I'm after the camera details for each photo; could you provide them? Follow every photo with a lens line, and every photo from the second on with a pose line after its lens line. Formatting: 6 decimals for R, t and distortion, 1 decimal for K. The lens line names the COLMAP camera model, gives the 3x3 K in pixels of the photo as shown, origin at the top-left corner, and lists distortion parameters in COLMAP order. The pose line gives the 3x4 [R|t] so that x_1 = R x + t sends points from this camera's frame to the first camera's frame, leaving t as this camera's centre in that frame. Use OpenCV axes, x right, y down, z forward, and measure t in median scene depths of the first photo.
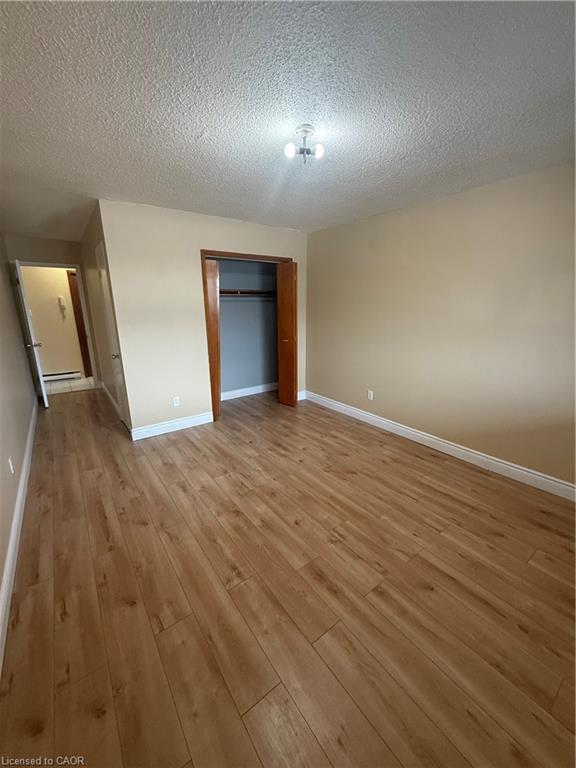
lens RADIAL K [[304.1, 0, 287.6], [0, 304.1, 377.9], [0, 0, 1]] dist [-0.002736, -0.000001]
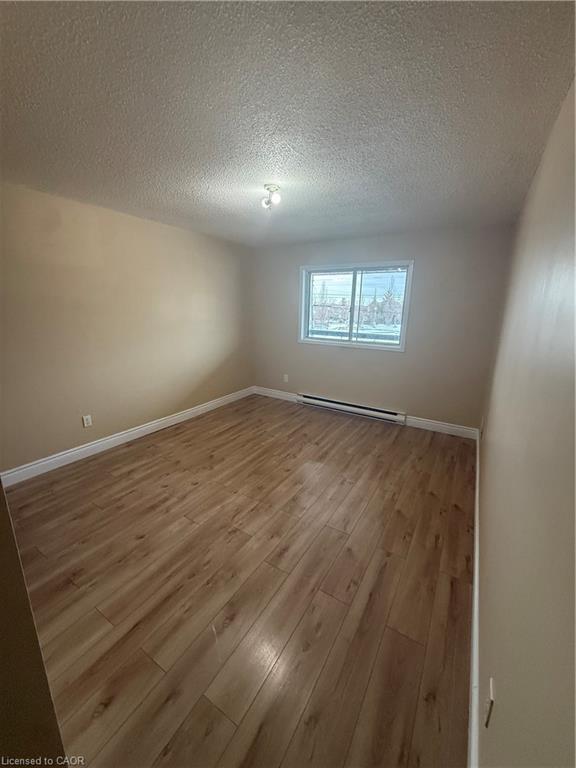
lens RADIAL K [[304.1, 0, 287.6], [0, 304.1, 377.9], [0, 0, 1]] dist [-0.002736, -0.000001]
pose [[-0.366343, -0.220525, 0.903970, -0.942380], [0.208096, 0.927484, 0.310595, -0.284710], [-0.906911, 0.301897, -0.293887, 1.076346]]
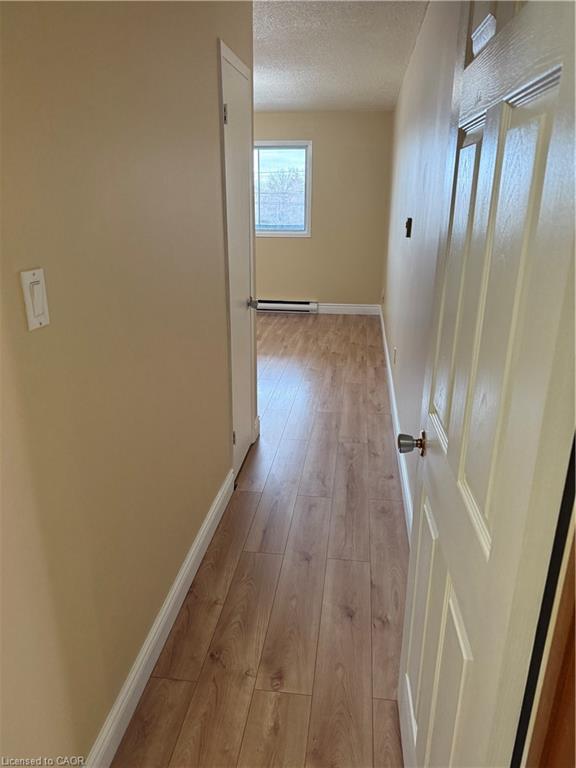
lens RADIAL K [[525.4, 0, 288.0], [0, 525.4, 384.0], [0, 0, 1]] dist [0.071342, -0.086686]
pose [[-0.709936, -0.232437, 0.664804, -1.613718], [0.178161, 0.853988, 0.488838, -0.498118], [-0.681358, 0.465486, -0.564866, 1.991665]]
